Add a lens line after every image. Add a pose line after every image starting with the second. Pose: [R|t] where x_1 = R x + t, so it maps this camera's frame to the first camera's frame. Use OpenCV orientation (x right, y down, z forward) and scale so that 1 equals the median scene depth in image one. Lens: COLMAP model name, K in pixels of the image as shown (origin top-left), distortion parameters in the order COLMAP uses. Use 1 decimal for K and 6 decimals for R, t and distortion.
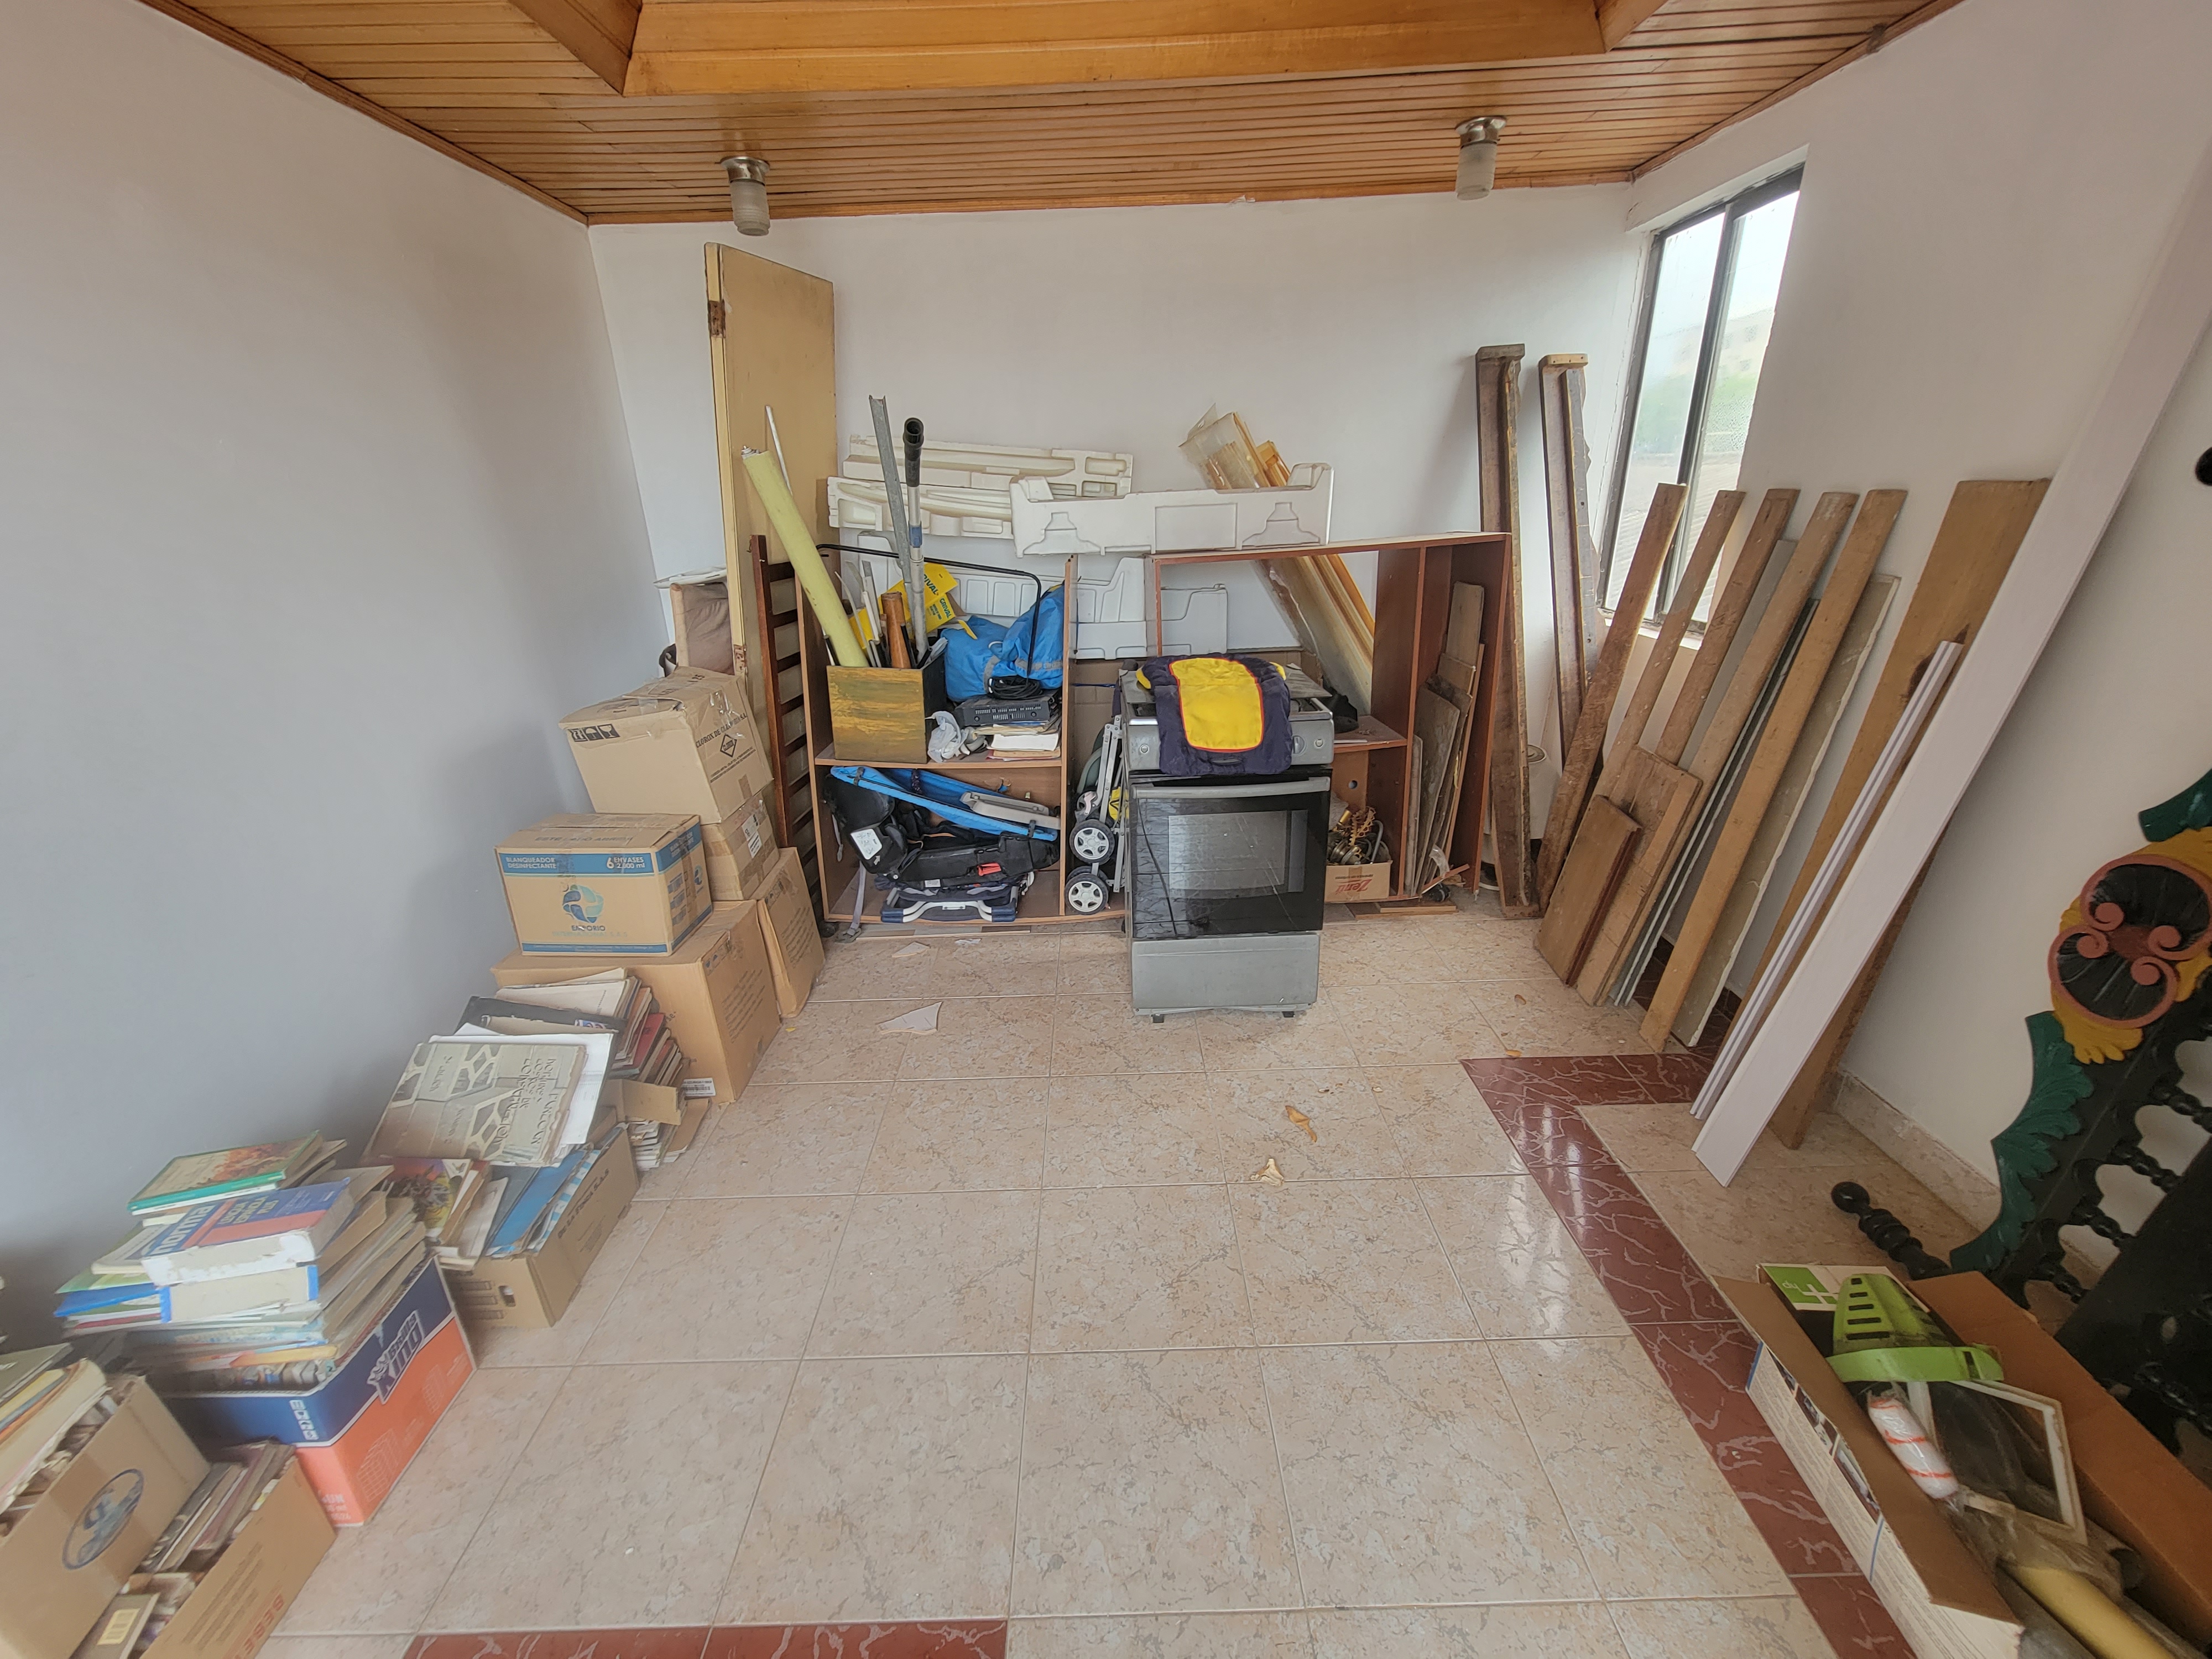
lens RADIAL K [[903.7, 0, 1103.5], [0, 903.7, 828.5], [0, 0, 1]] dist [0.002056, -0.002184]
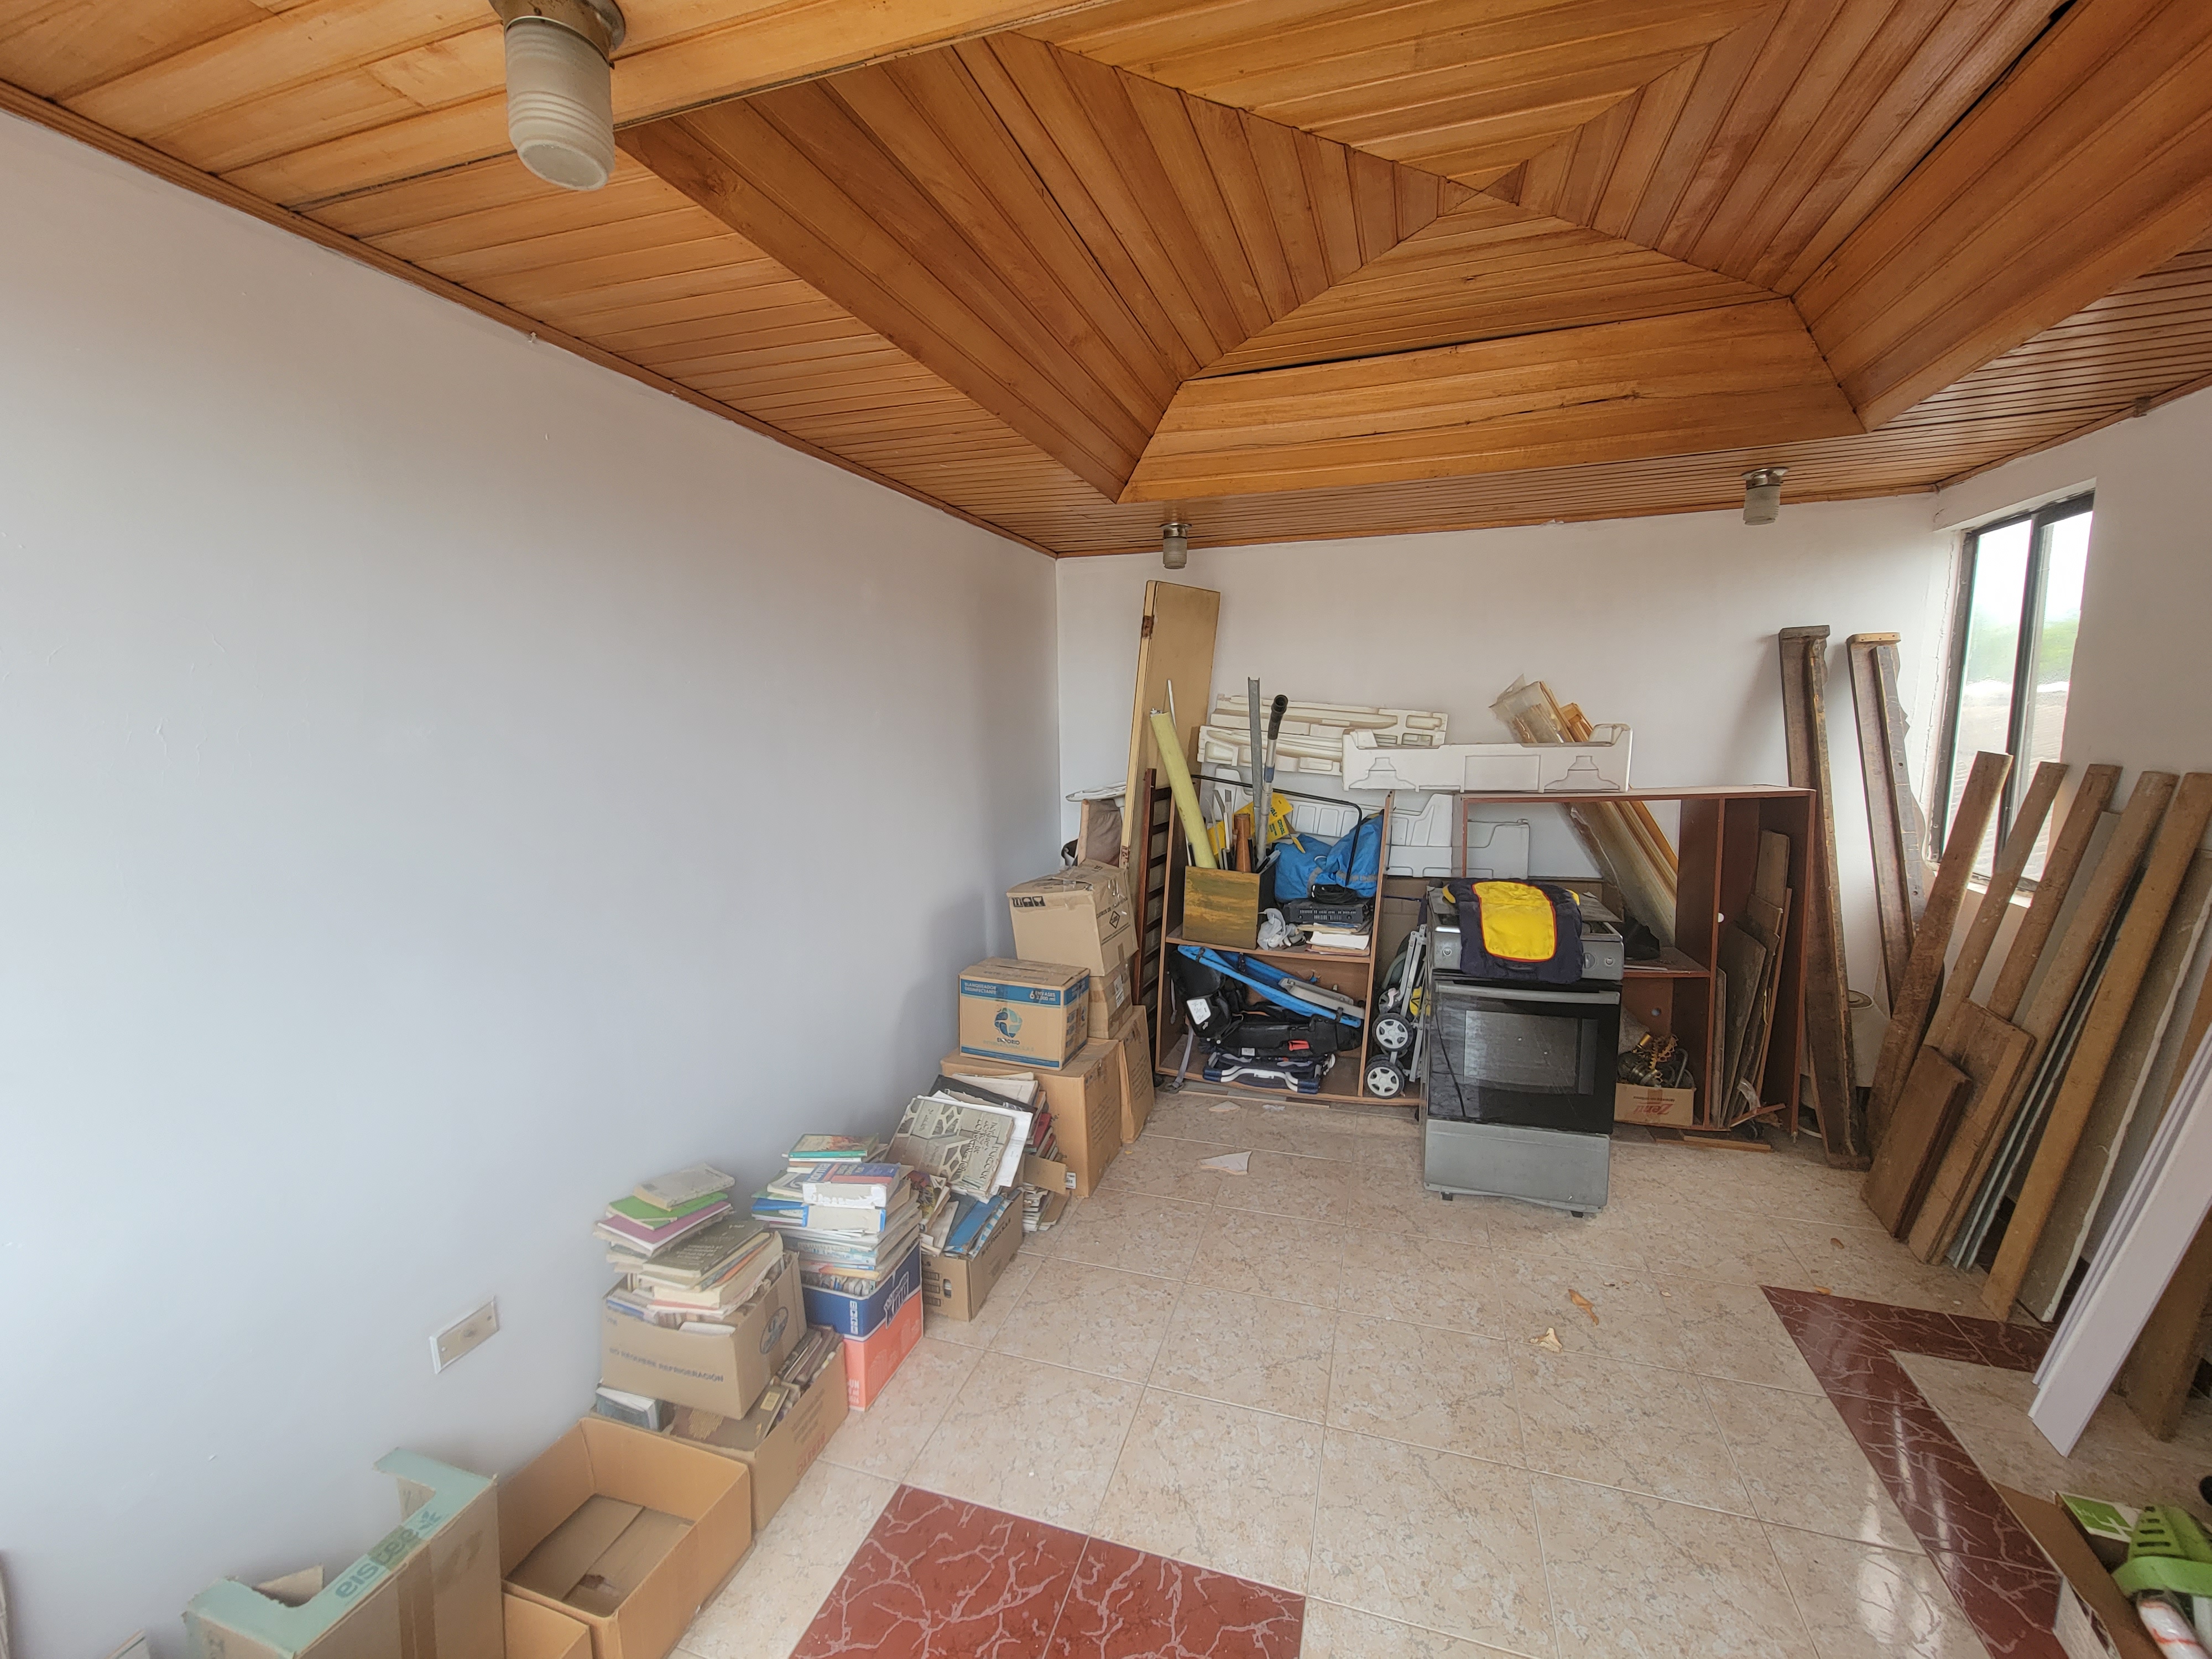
lens RADIAL K [[903.7, 0, 1102.9], [0, 903.7, 838.7], [0, 0, 1]] dist [0.002056, -0.002184]
pose [[0.948227, 0.059265, -0.312016, -0.023076], [-0.124879, 0.972877, -0.194721, 0.058179], [0.292013, 0.223604, 0.929908, -0.293085]]
